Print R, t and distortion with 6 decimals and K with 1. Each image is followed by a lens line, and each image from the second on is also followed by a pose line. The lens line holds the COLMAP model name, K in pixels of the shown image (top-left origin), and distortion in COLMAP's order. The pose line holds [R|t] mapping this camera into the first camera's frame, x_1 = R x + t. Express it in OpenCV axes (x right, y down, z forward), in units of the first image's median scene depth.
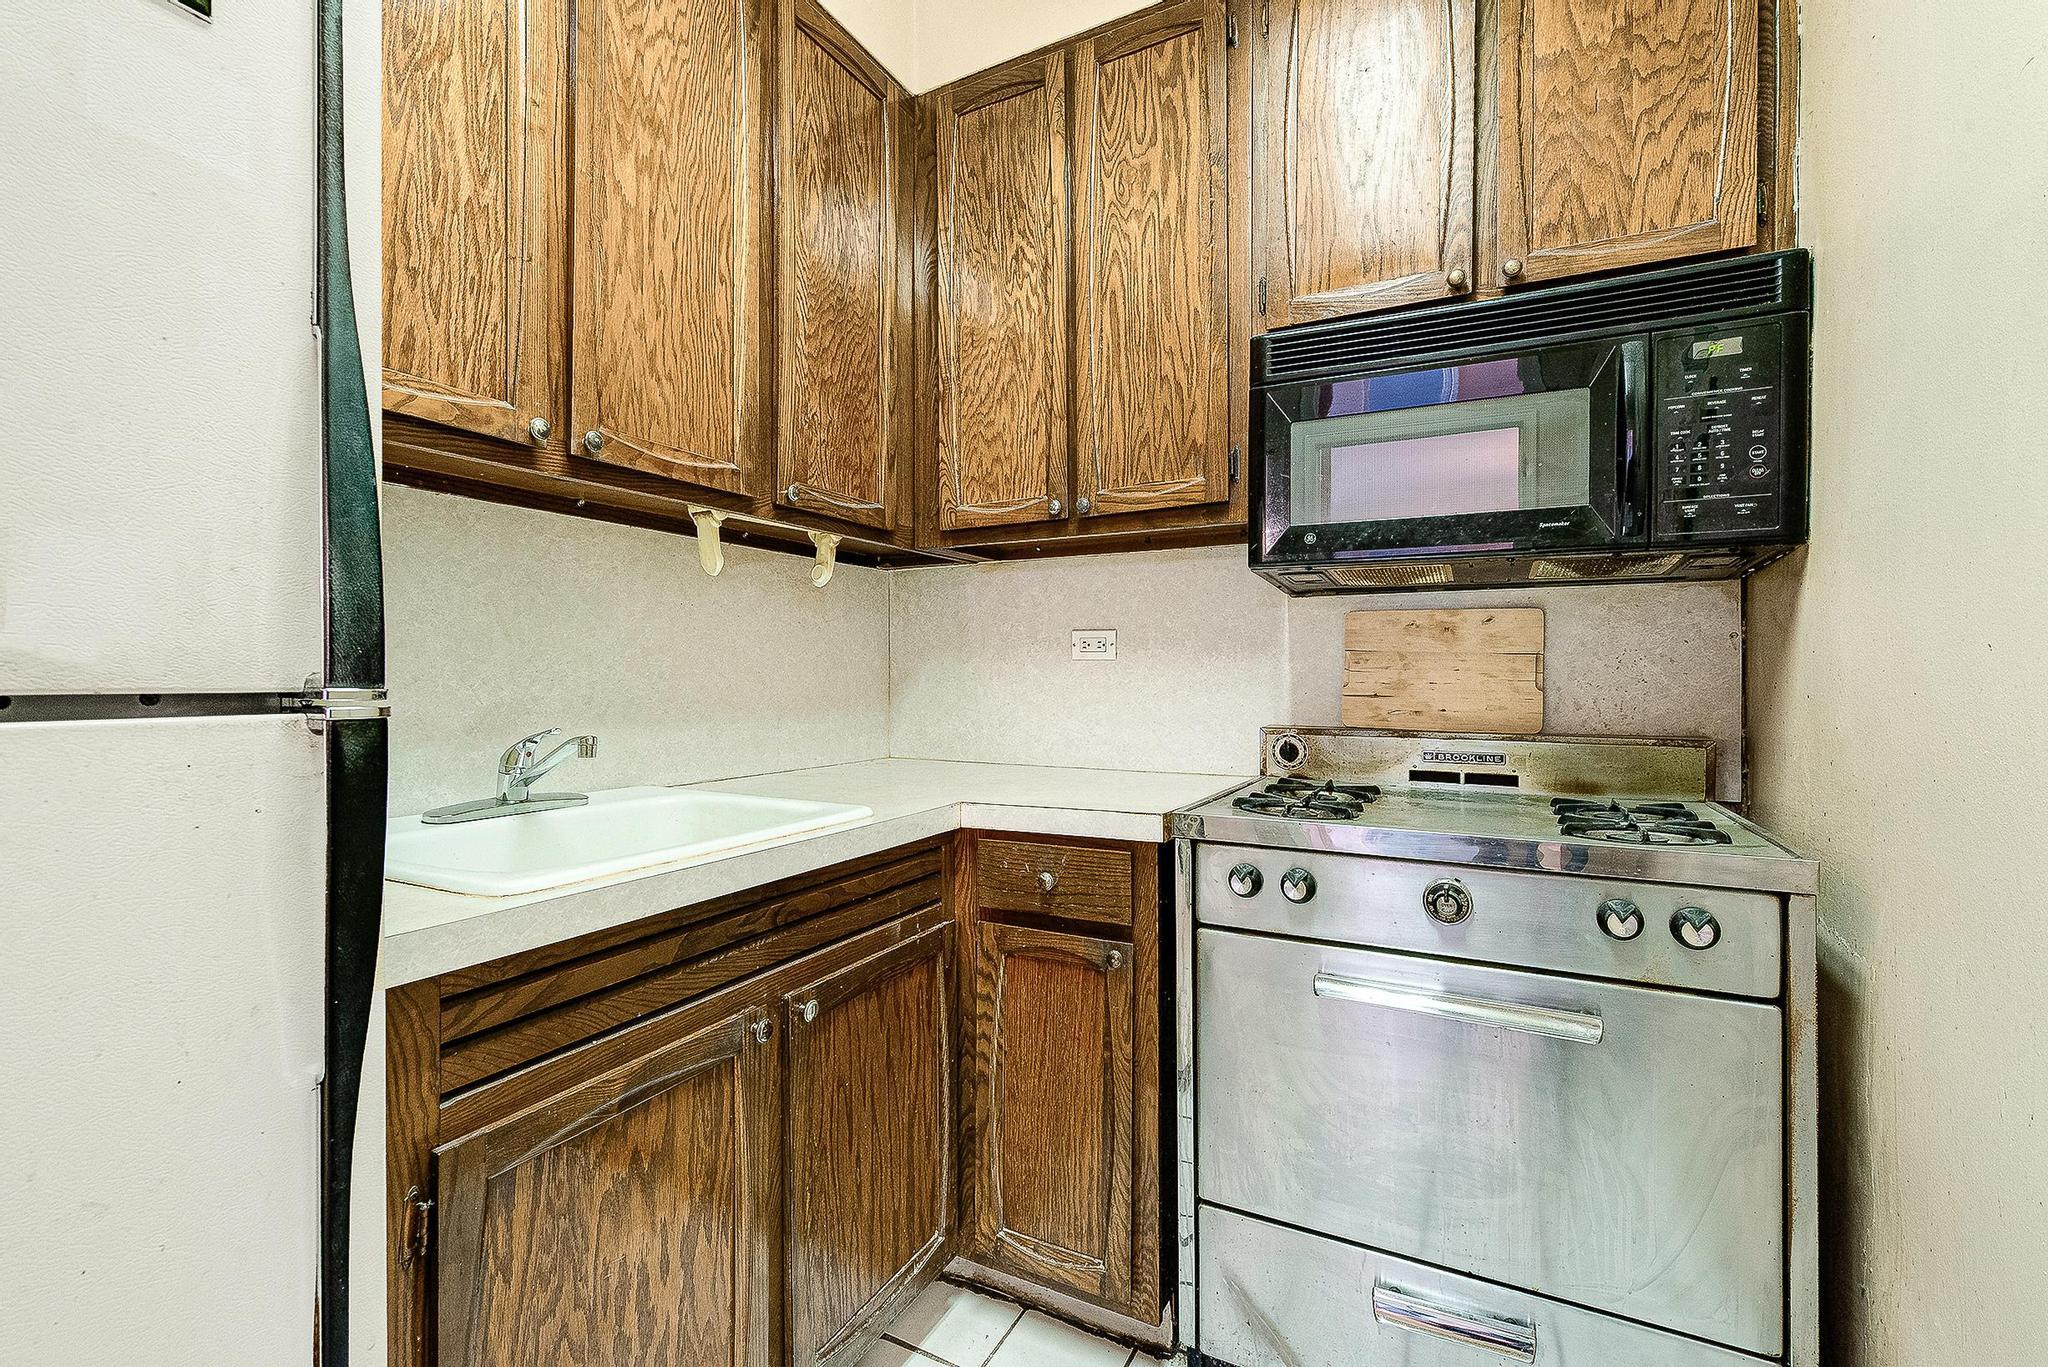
lens RADIAL K [[888.5, 0, 1018.3], [0, 888.5, 674.6], [0, 0, 1]] dist [0.012213, -0.007870]
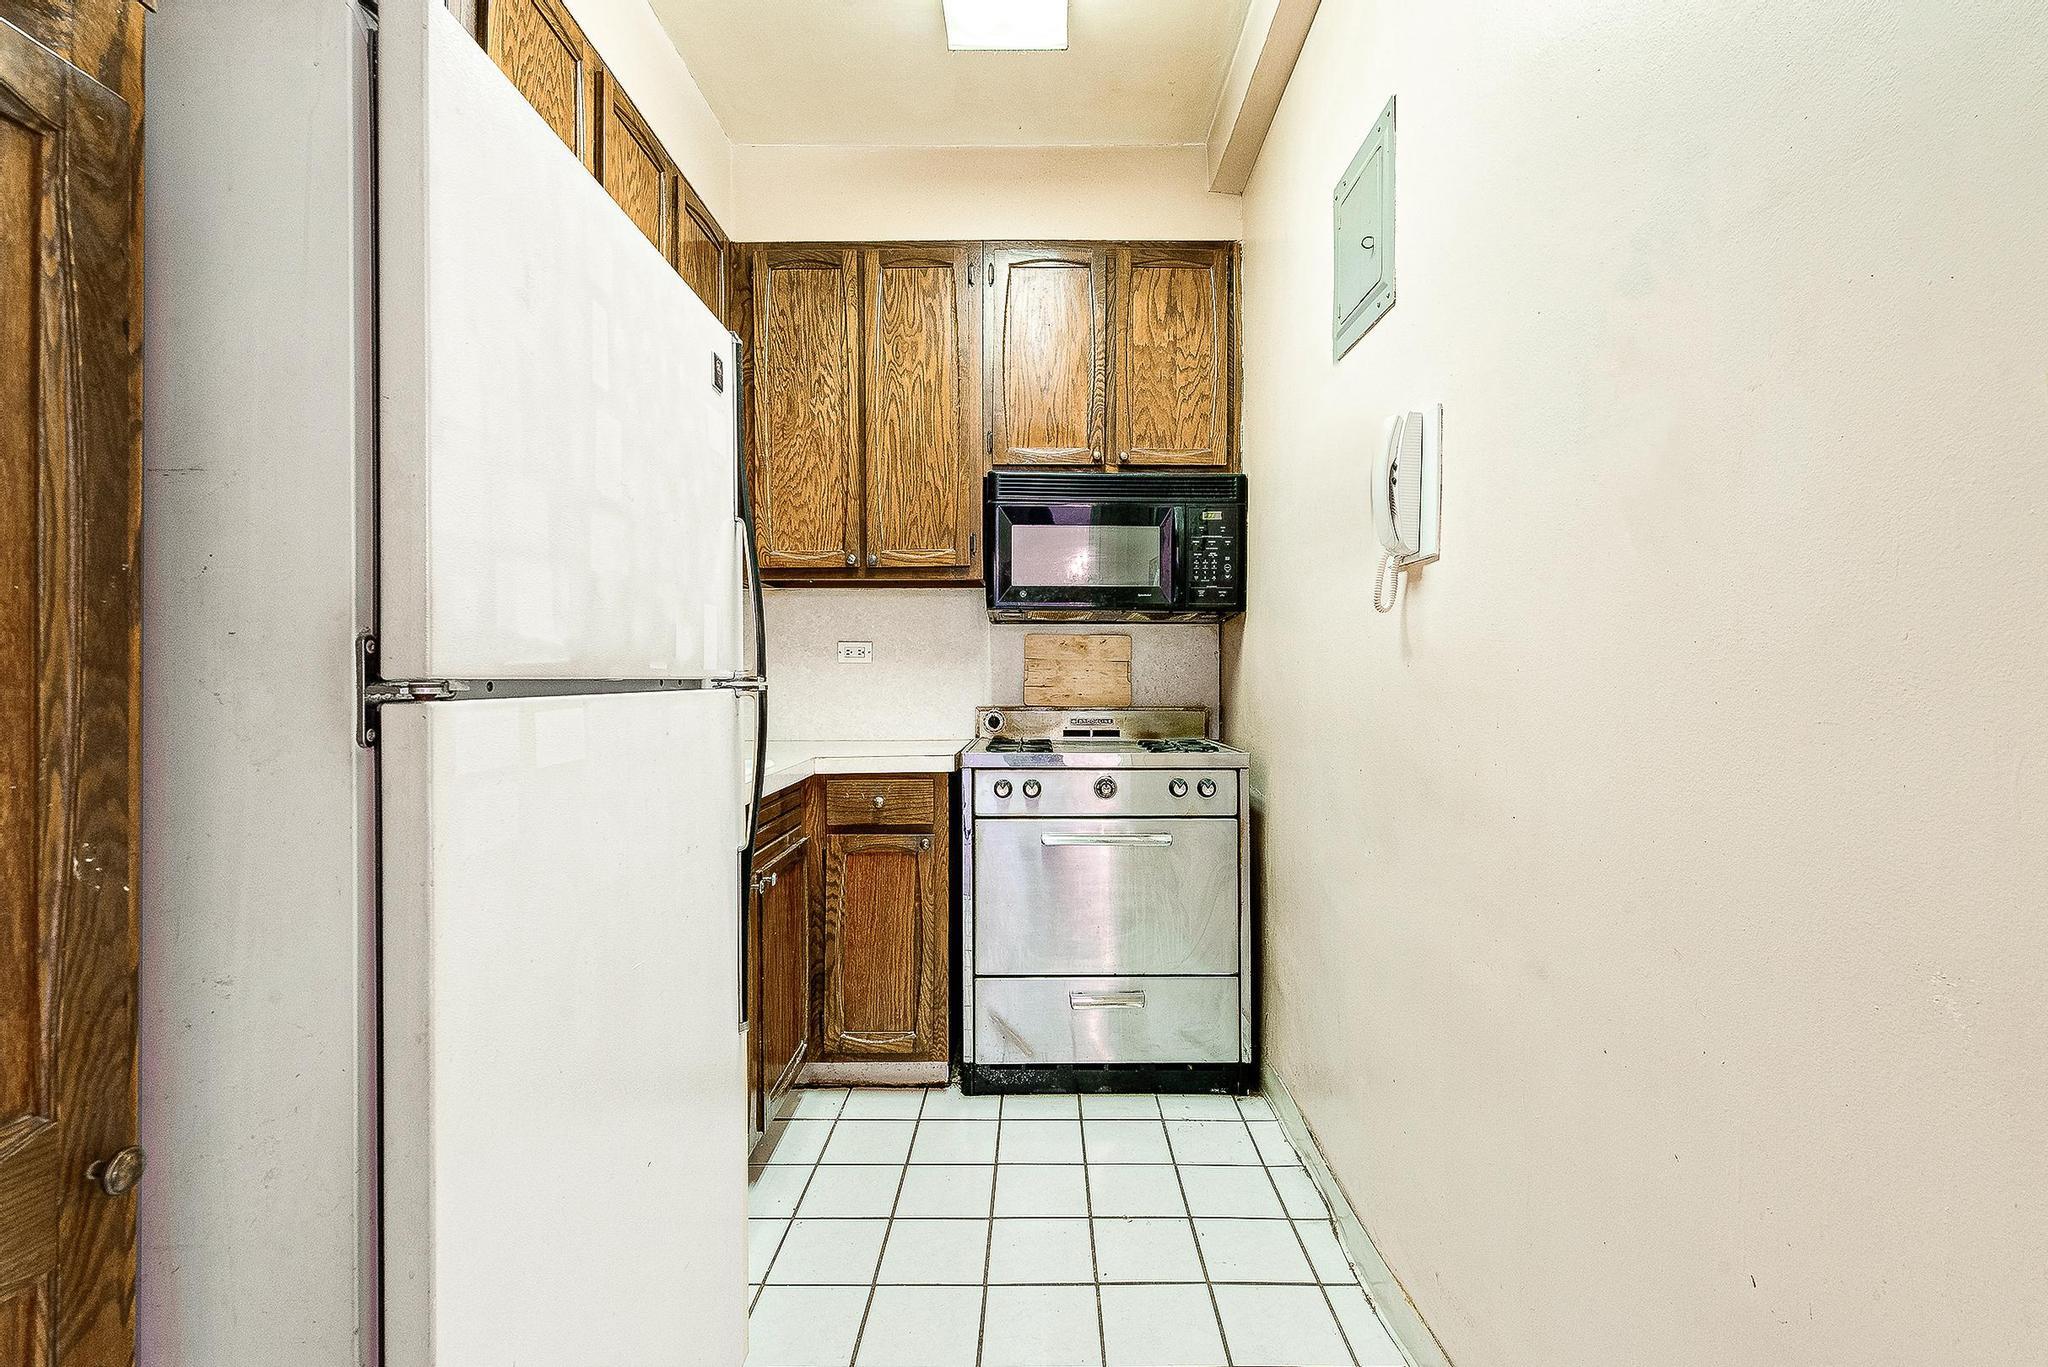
lens RADIAL K [[888.5, 0, 1018.3], [0, 888.5, 674.6], [0, 0, 1]] dist [0.012213, -0.007870]
pose [[0.889321, -0.000158, 0.457283, -0.451070], [0.000646, 0.999999, -0.000911, 0.004337], [-0.457282, 0.001106, 0.889321, -0.506495]]
